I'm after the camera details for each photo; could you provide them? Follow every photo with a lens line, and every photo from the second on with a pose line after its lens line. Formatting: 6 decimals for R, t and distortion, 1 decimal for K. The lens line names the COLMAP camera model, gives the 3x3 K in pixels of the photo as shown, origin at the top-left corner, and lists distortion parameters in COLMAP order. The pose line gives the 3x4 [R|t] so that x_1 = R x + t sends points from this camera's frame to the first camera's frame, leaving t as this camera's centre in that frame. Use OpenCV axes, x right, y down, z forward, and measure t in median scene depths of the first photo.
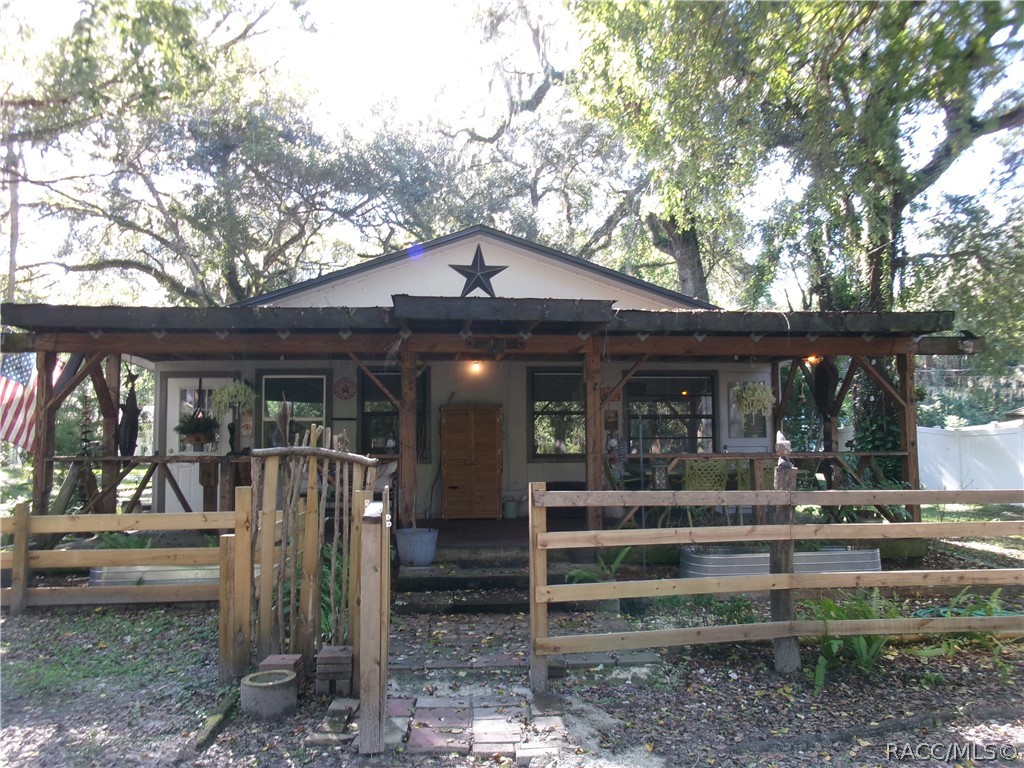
lens RADIAL K [[838.0, 0, 512.0], [0, 838.0, 384.0], [0, 0, 1]] dist [-0.001645, -0.003656]
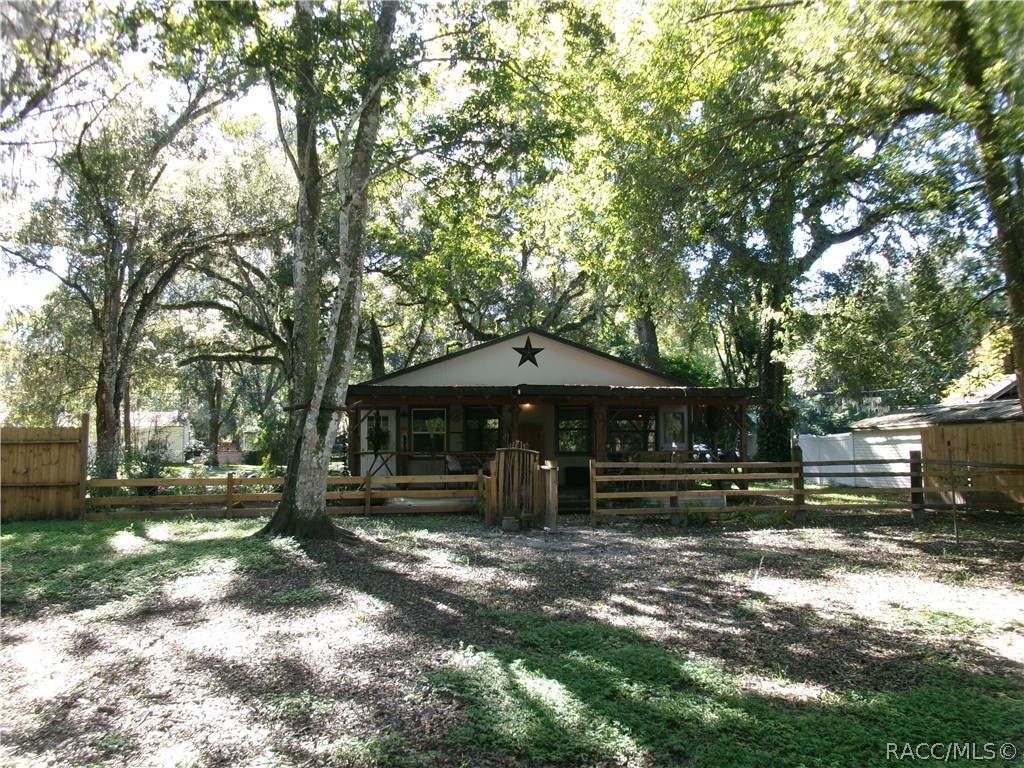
lens RADIAL K [[838.0, 0, 512.0], [0, 838.0, 384.0], [0, 0, 1]] dist [-0.001645, -0.003656]
pose [[0.998643, 0.003831, 0.051931, -0.138380], [-0.003774, 0.999992, -0.001199, -0.049709], [-0.051936, 0.001001, 0.998650, -0.662983]]
